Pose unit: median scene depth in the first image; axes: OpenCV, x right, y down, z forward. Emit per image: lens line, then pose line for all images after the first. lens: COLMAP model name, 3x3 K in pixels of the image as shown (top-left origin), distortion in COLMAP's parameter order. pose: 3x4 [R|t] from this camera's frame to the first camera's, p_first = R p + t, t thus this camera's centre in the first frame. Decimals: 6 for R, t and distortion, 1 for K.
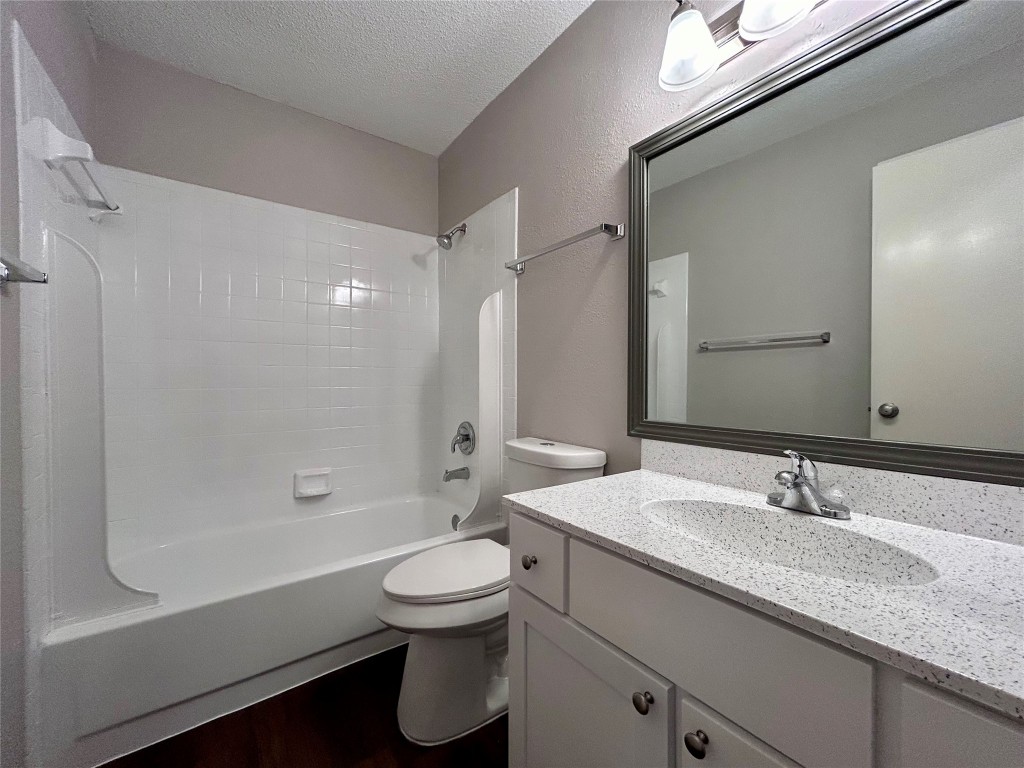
lens RADIAL K [[410.6, 0, 512.0], [0, 410.6, 384.0], [0, 0, 1]] dist [0.001344, 0.000667]
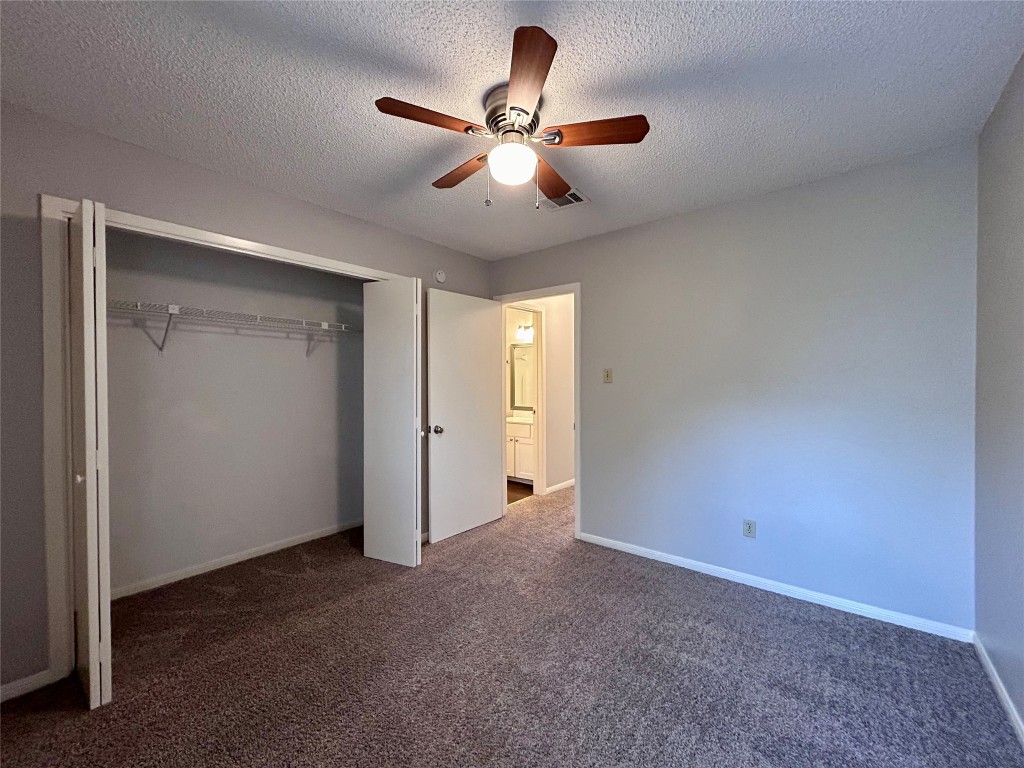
lens RADIAL K [[410.6, 0, 512.0], [0, 410.6, 384.0], [0, 0, 1]] dist [0.001344, 0.000667]
pose [[0.966376, -0.000316, 0.257134, -0.643800], [0.000977, 0.999997, -0.002445, -0.106897], [-0.257132, 0.002614, 0.966373, -2.511652]]
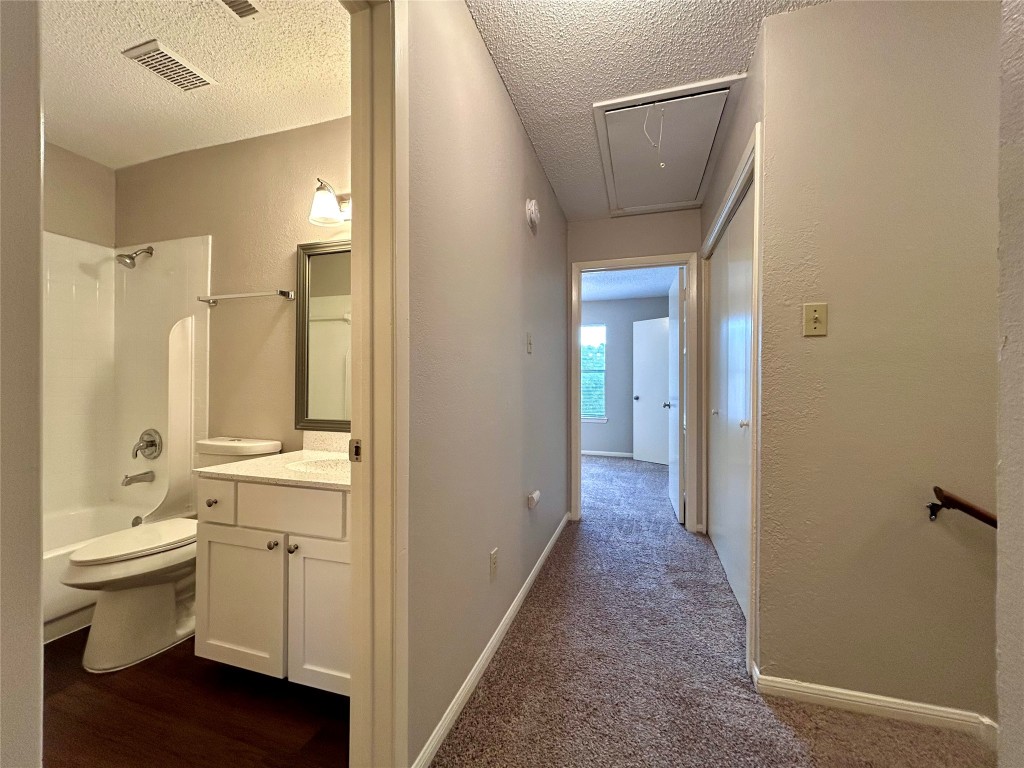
lens RADIAL K [[410.6, 0, 512.0], [0, 410.6, 384.0], [0, 0, 1]] dist [0.001344, 0.000667]
pose [[0.806493, 0.007413, 0.591197, 0.017982], [-0.003846, 0.999966, -0.007293, -0.029304], [-0.591231, 0.003608, 0.806494, -0.578940]]
